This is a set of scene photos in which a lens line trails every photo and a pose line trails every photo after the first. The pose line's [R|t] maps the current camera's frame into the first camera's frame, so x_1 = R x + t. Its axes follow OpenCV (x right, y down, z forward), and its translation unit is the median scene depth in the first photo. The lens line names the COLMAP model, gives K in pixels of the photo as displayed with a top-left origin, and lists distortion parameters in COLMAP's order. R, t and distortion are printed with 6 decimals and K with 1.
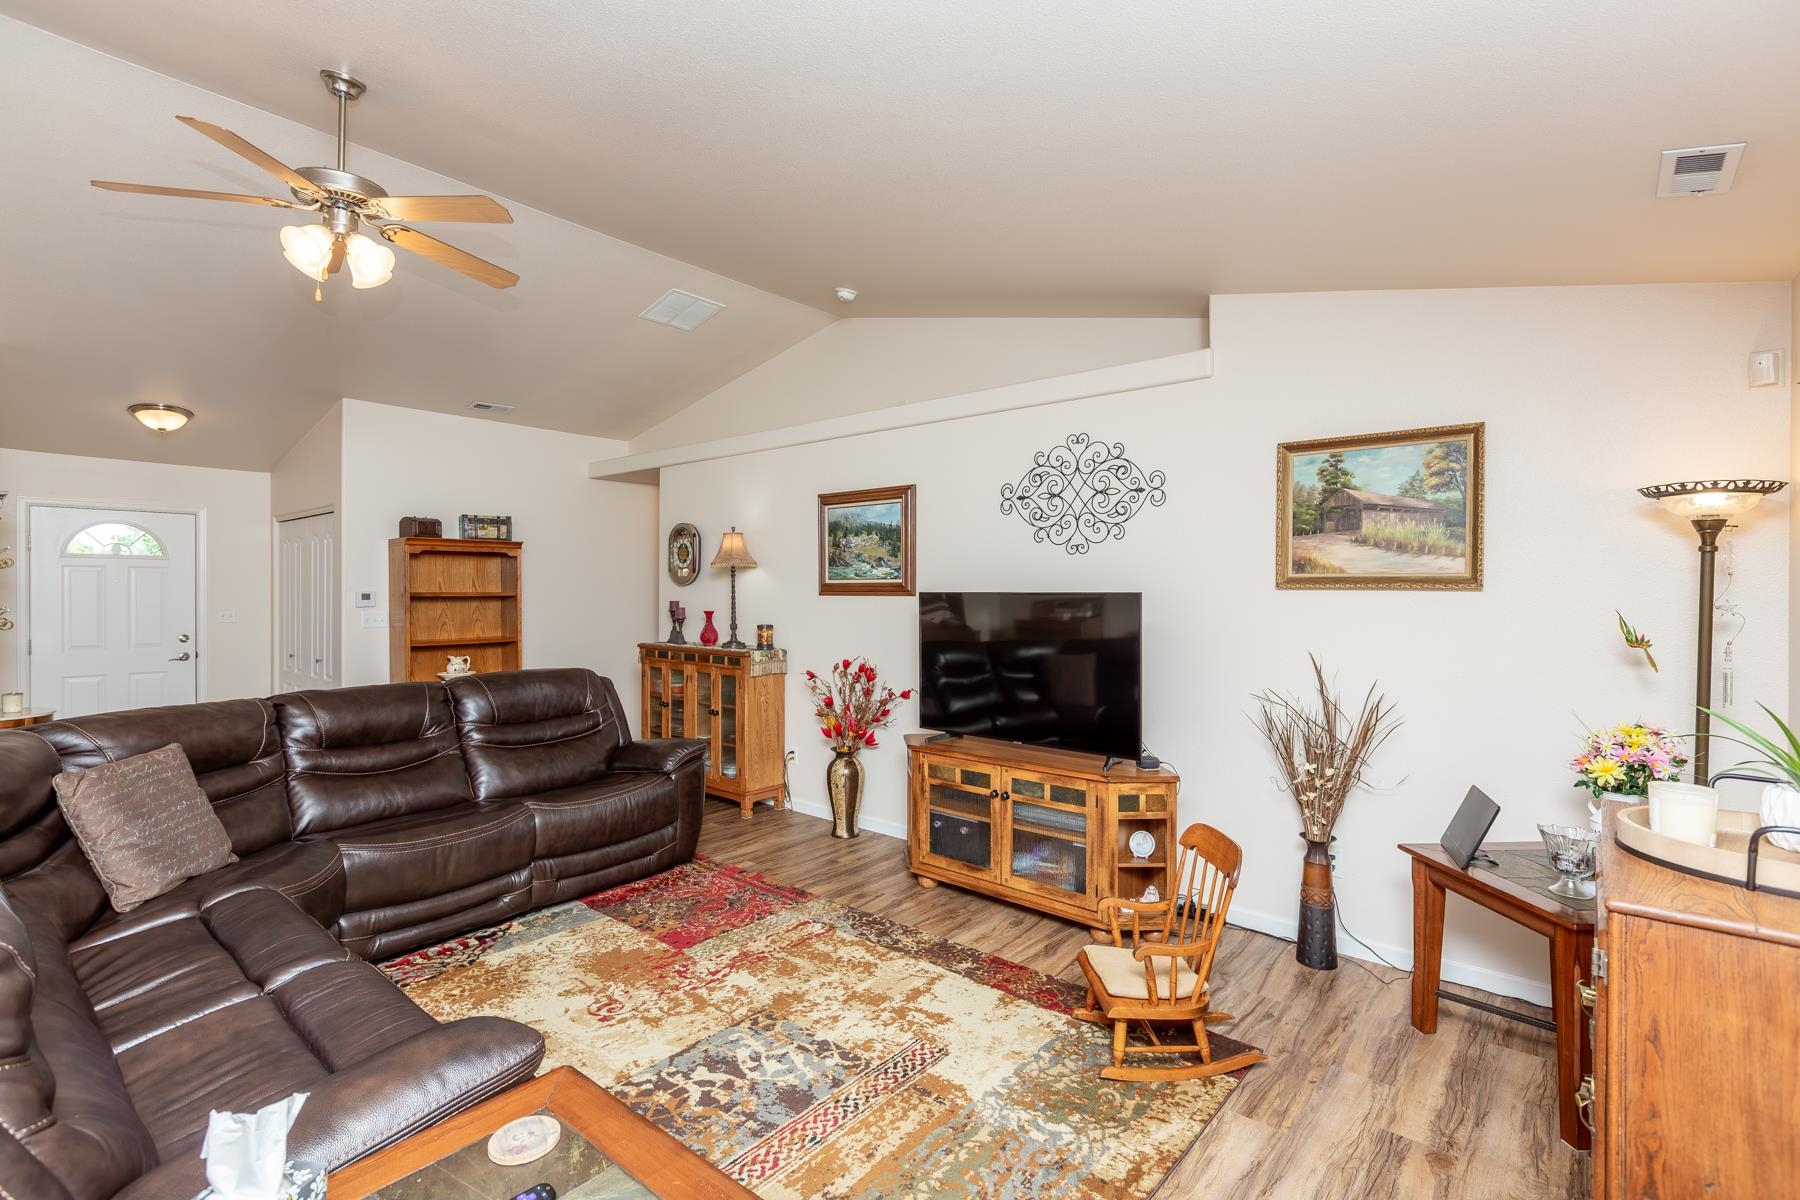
lens RADIAL K [[818.9, 0, 897.9], [0, 818.9, 592.9], [0, 0, 1]] dist [0.000043, 0.000236]
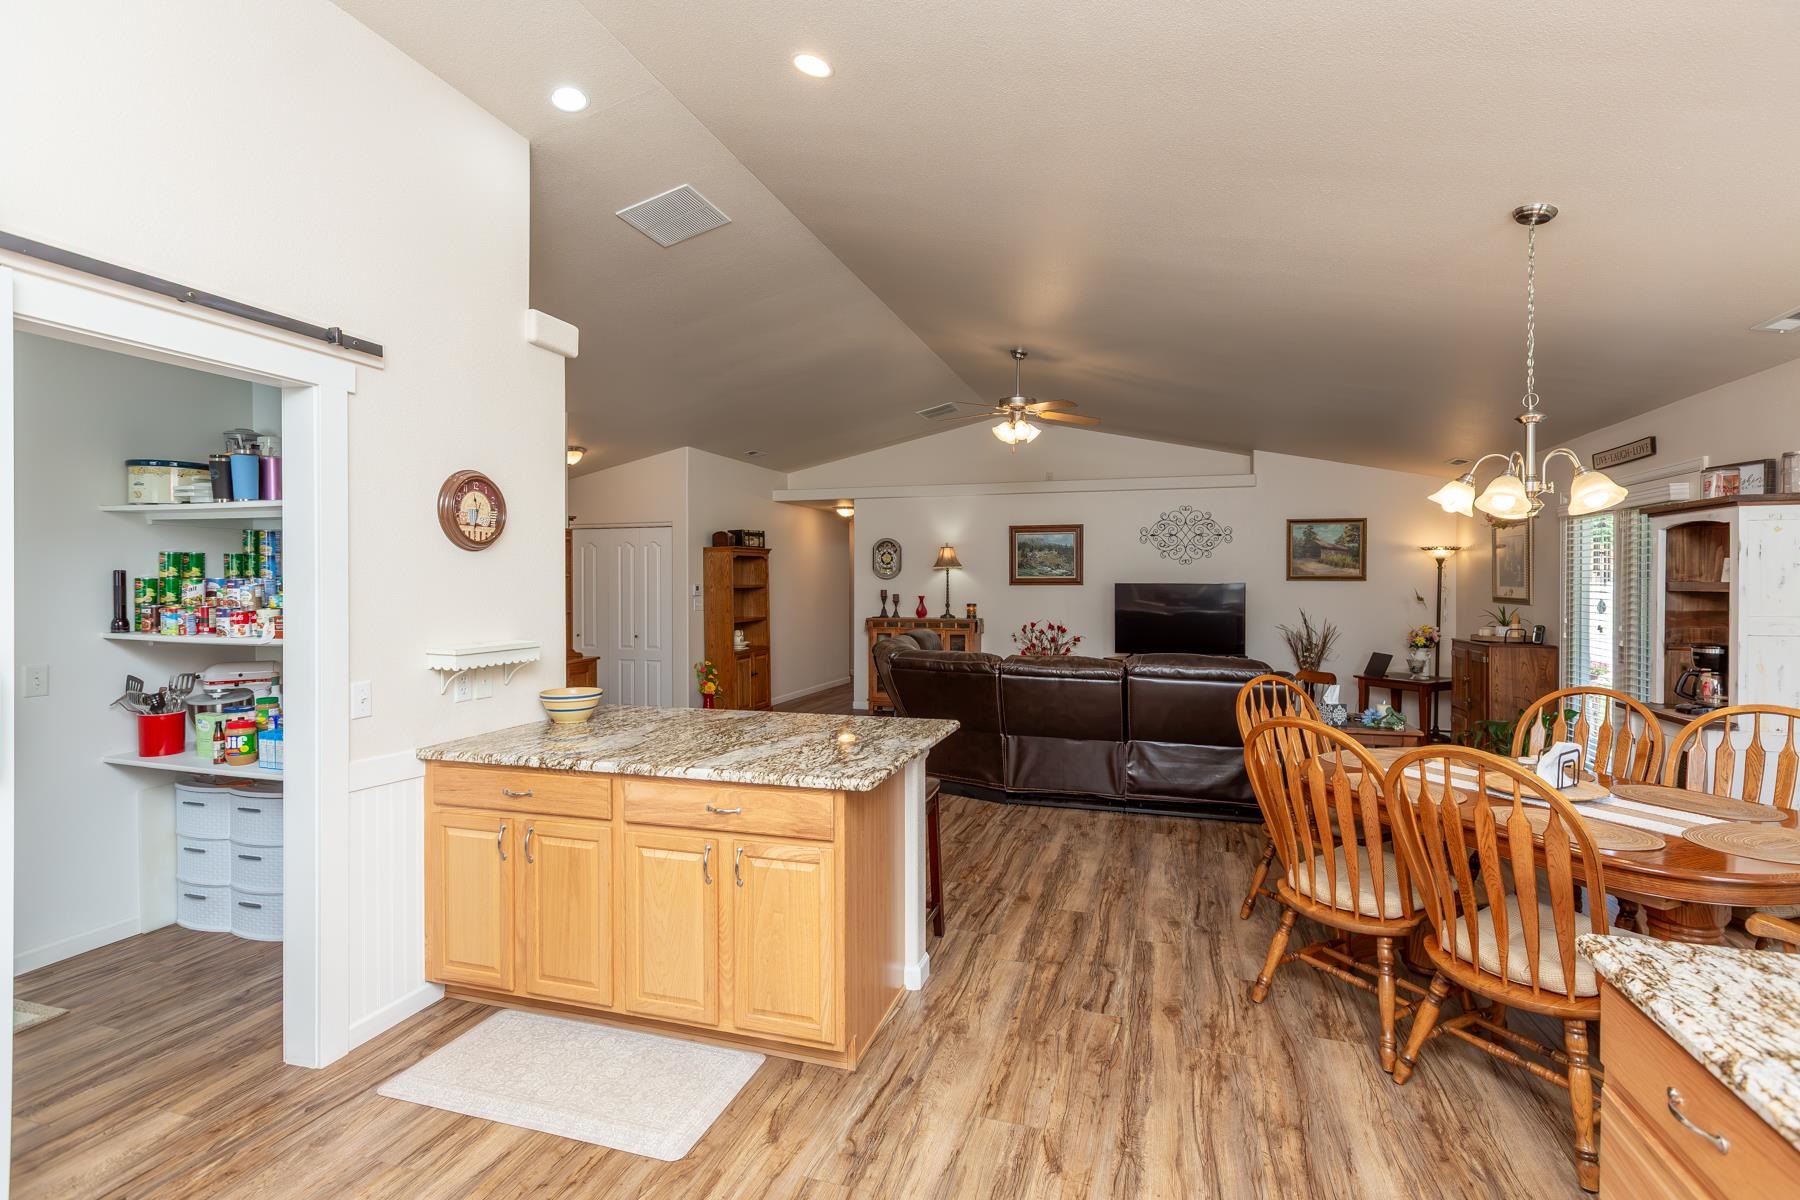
lens RADIAL K [[818.9, 0, 897.9], [0, 818.9, 592.9], [0, 0, 1]] dist [0.000043, 0.000236]
pose [[0.906784, -0.011673, 0.421433, -1.316175], [0.005805, 0.999868, 0.015204, -0.011141], [-0.421555, -0.011341, 0.906732, -0.567050]]
